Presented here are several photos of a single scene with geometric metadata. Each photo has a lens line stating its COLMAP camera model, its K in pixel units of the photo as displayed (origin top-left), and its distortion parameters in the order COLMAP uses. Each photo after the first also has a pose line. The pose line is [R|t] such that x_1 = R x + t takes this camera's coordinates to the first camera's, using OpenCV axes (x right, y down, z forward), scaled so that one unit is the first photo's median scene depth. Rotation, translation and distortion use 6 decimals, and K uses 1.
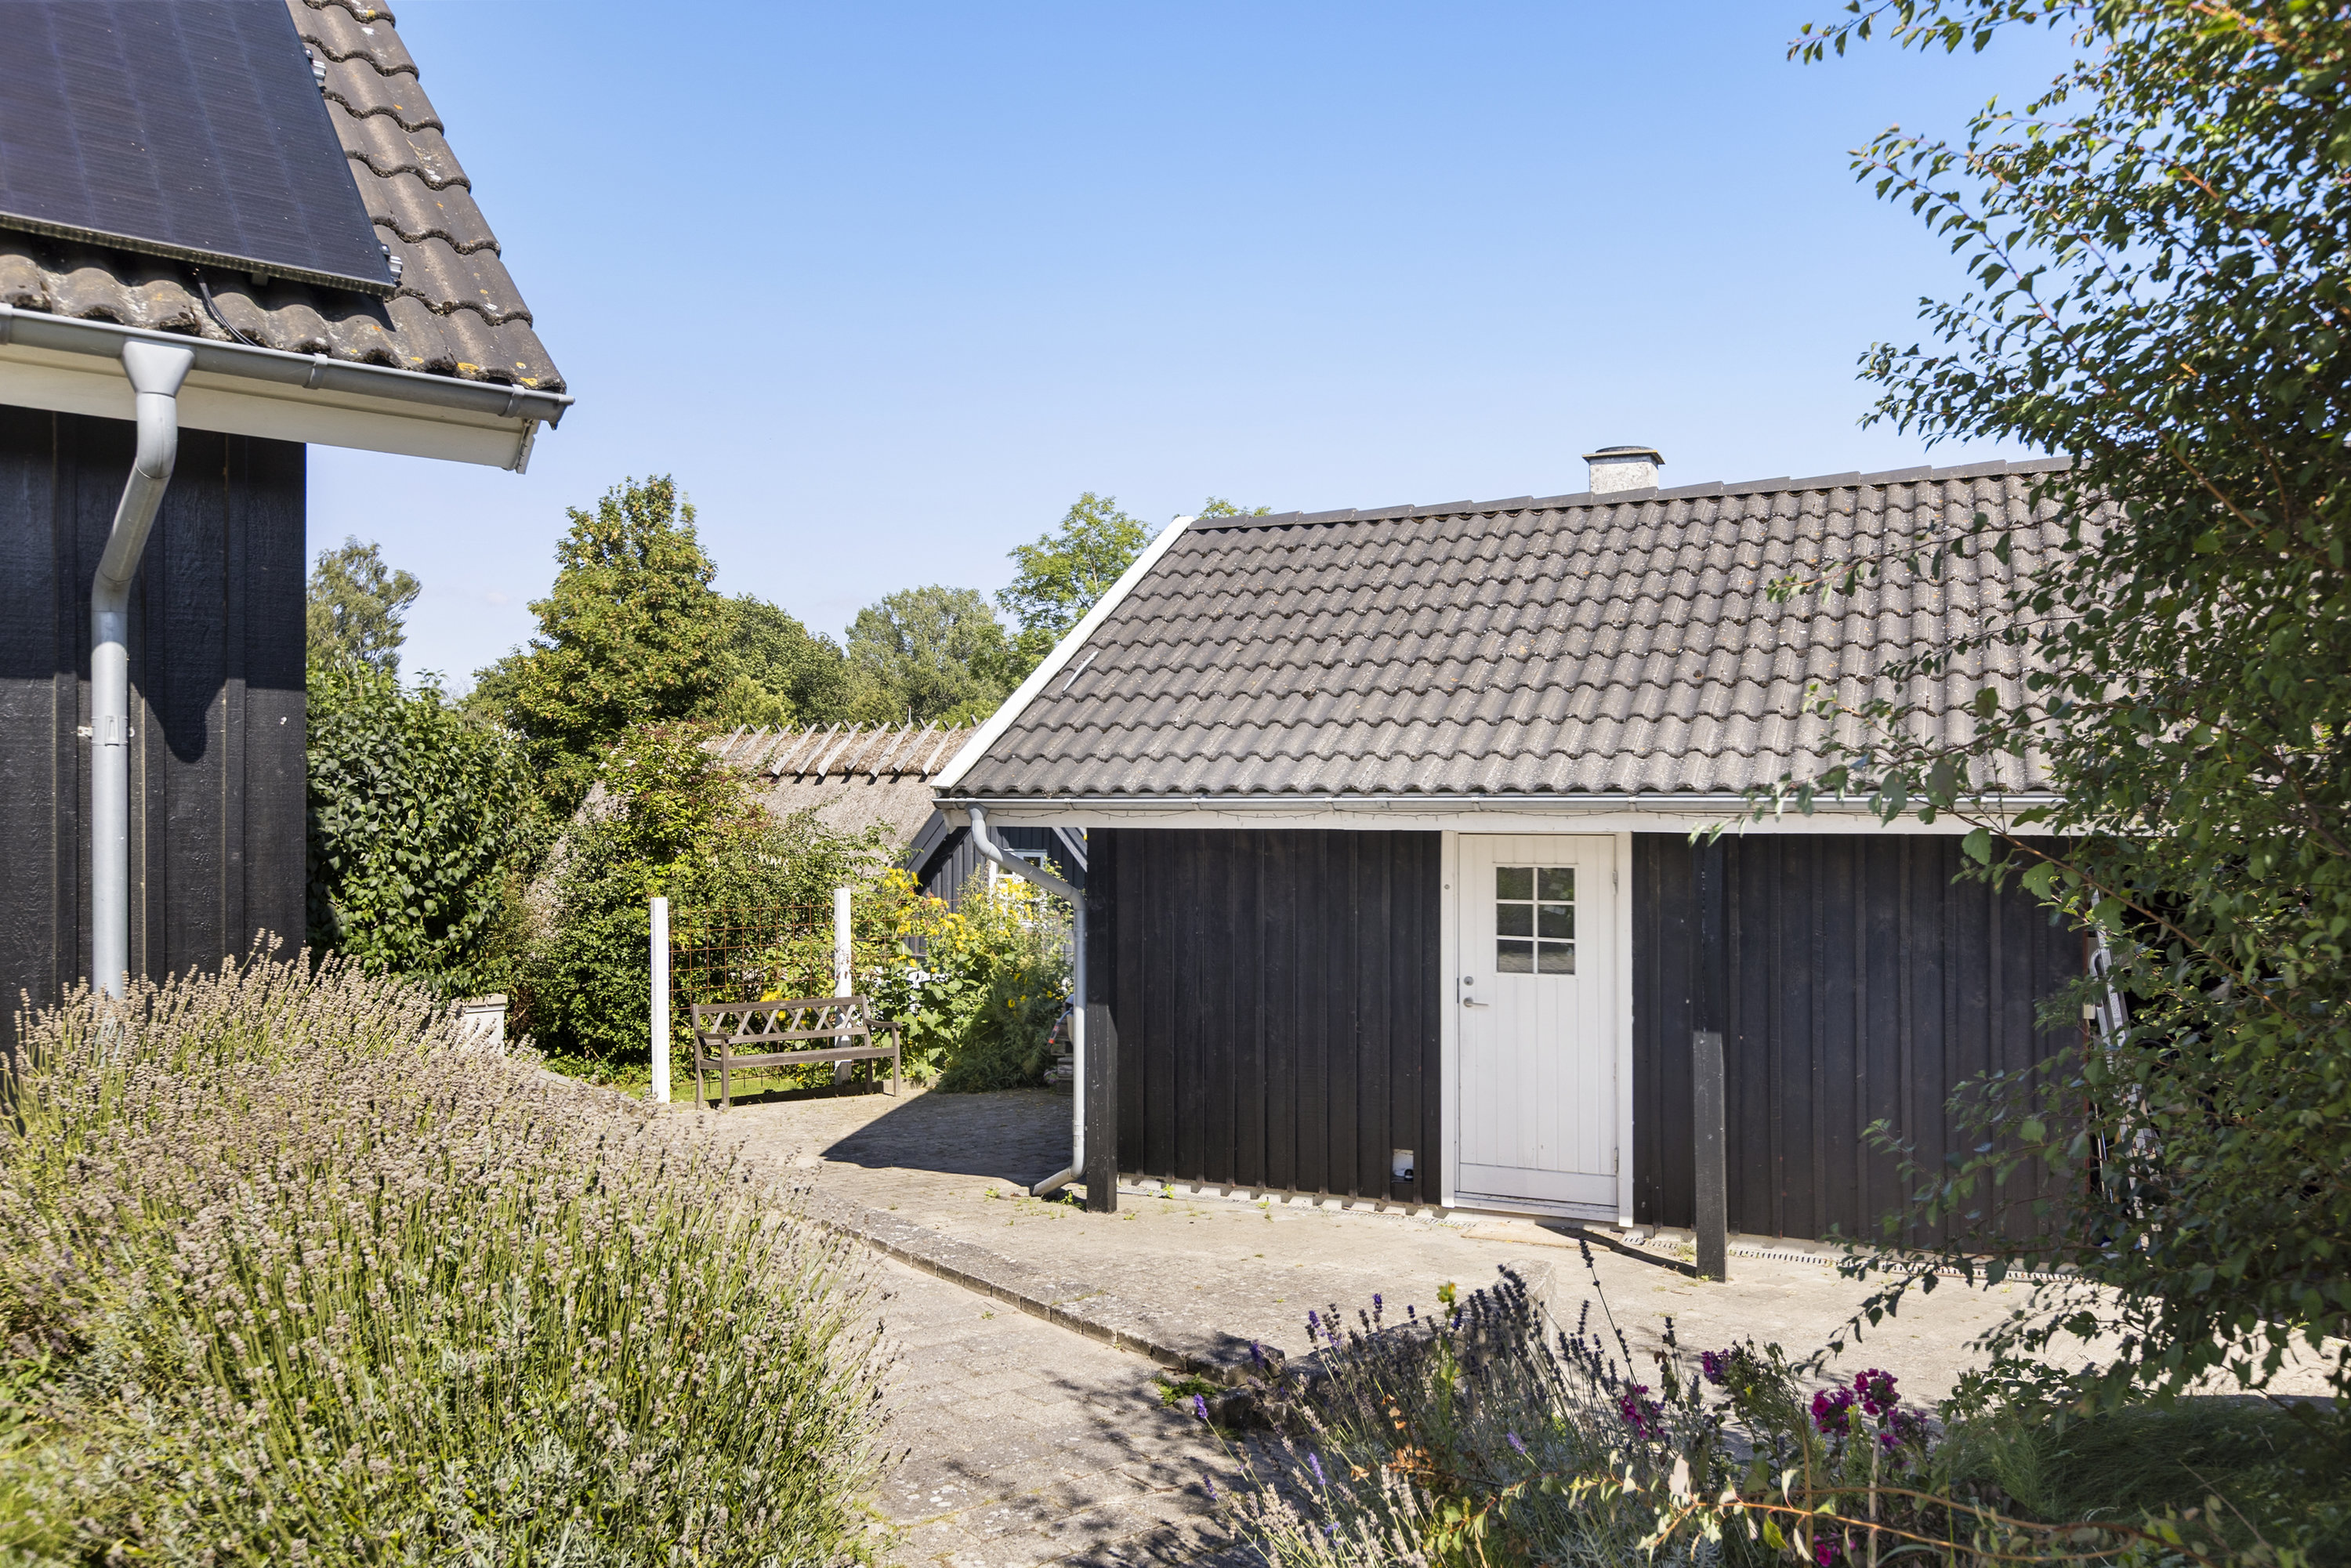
lens RADIAL K [[1758.8, 0, 1174.9], [0, 1758.8, 792.5], [0, 0, 1]] dist [0.003273, -0.000481]
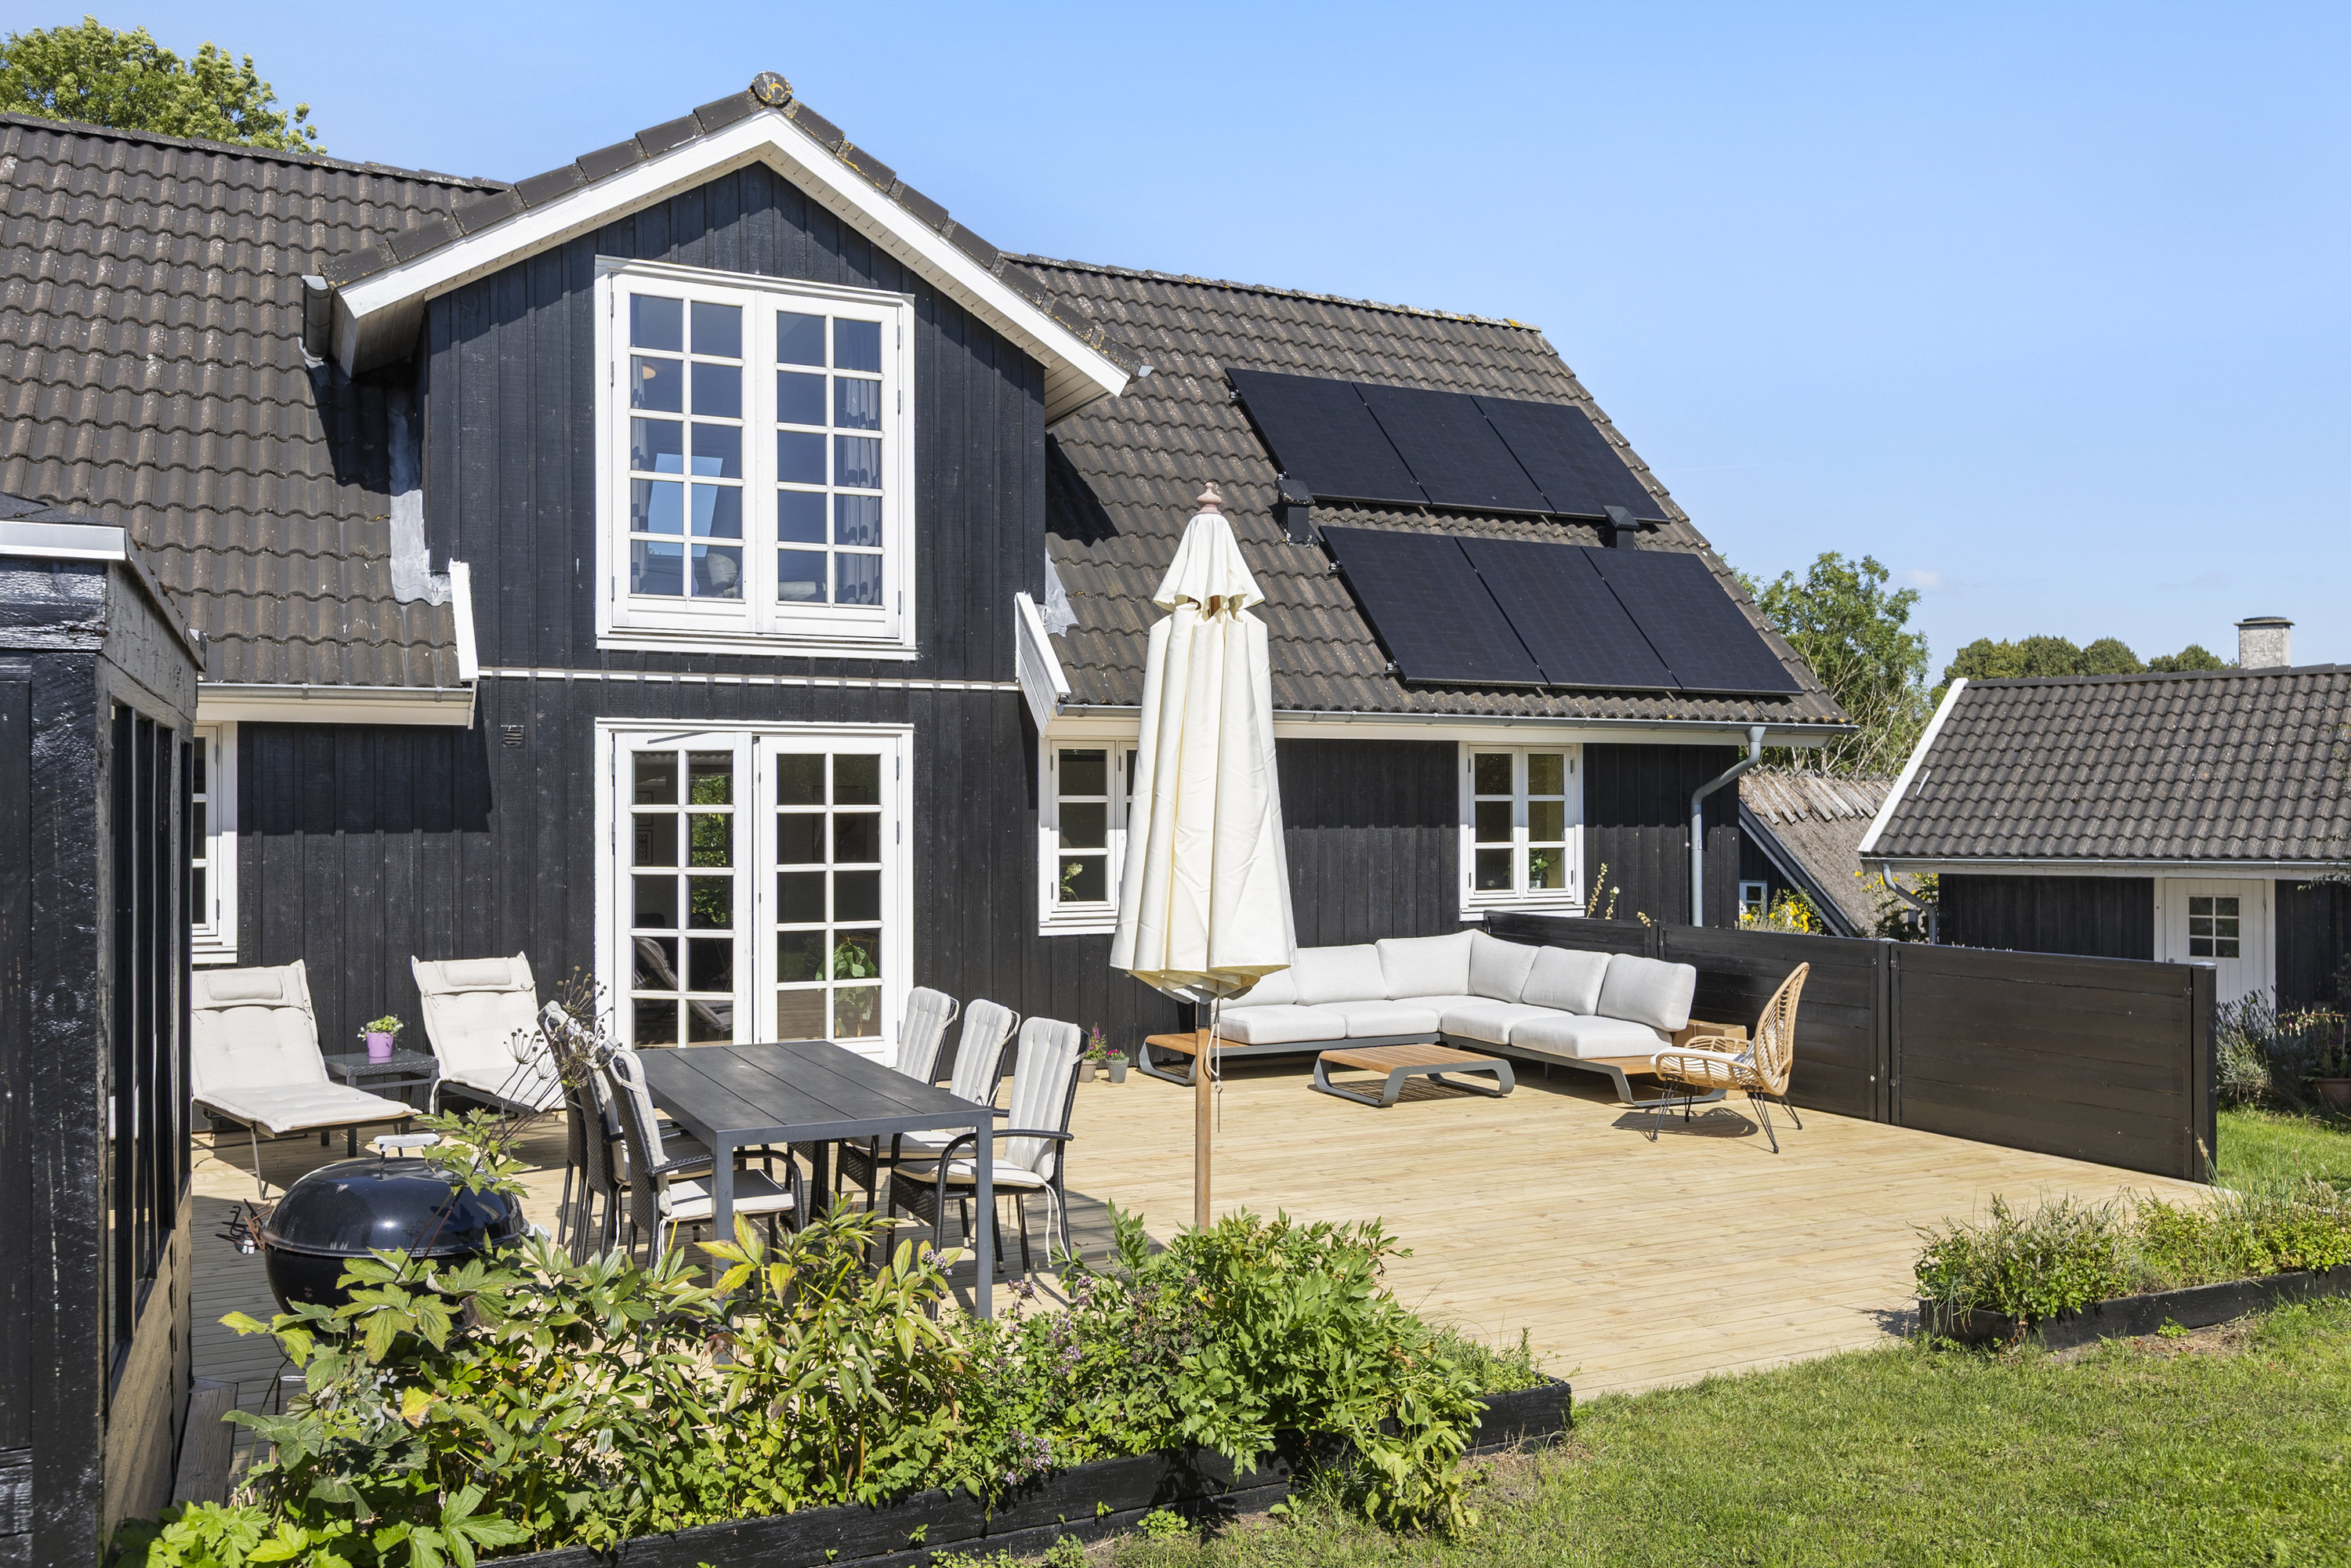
lens RADIAL K [[1867.5, 0, 1159.9], [0, 1867.5, 828.5], [0, 0, 1]] dist [-0.010548, -0.003426]
pose [[0.961953, -0.000190, -0.273215, -0.313050], [0.002624, 0.999960, 0.008540, -0.046775], [0.273203, -0.008932, 0.961915, -1.125123]]
